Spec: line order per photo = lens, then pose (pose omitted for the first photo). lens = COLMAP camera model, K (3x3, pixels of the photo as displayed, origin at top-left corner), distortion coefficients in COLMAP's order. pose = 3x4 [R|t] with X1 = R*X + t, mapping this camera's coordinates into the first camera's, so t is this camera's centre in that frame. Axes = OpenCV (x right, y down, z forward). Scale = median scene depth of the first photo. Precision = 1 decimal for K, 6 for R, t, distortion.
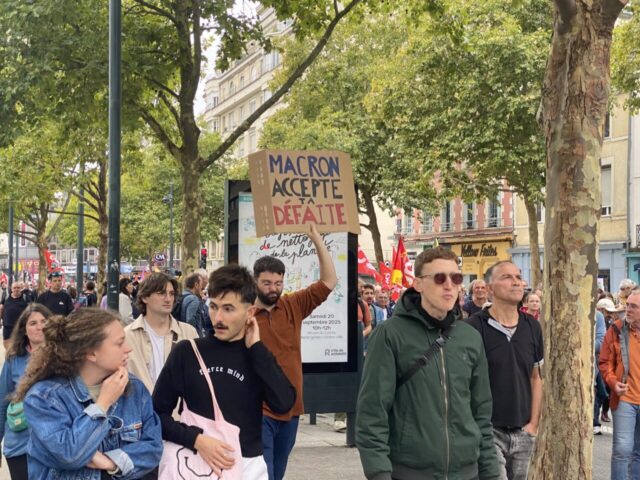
lens RADIAL K [[1069.4, 0, 319.6], [0, 1069.4, 240.5], [0, 0, 1]] dist [0.133647, 0.000000]
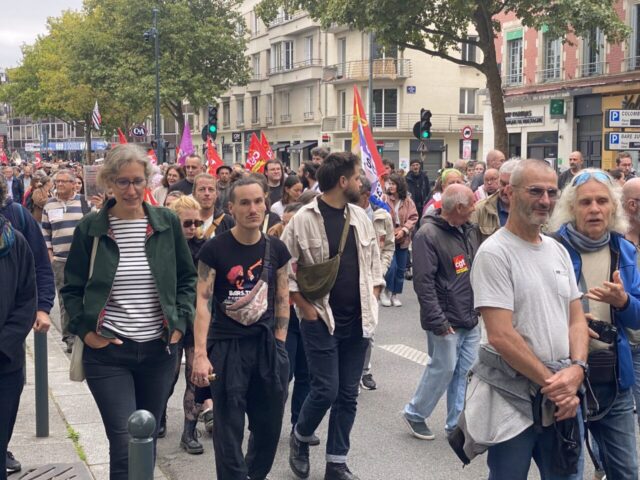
lens RADIAL K [[1069.4, 0, 319.3], [0, 1069.4, 241.0], [0, 0, 1]] dist [0.133647, 0.000000]
pose [[0.999778, -0.010409, 0.018311, -0.038303], [0.008250, 0.993418, 0.114247, 0.009612], [-0.019379, -0.114071, 0.993284, 0.241635]]
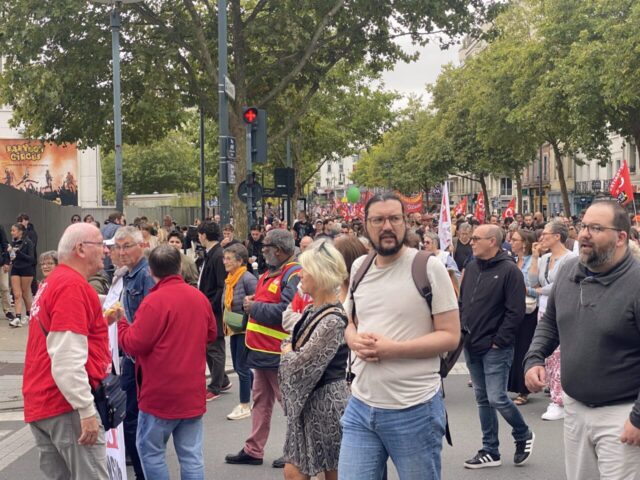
lens RADIAL K [[1009.2, 0, 316.0], [0, 1009.2, 242.4], [0, 0, 1]] dist [0.291767, 0.000000]
pose [[0.944509, -0.001930, -0.328480, 0.234458], [0.026374, 0.997200, 0.069977, -0.025338], [0.327425, -0.074757, 0.941915, -0.509267]]
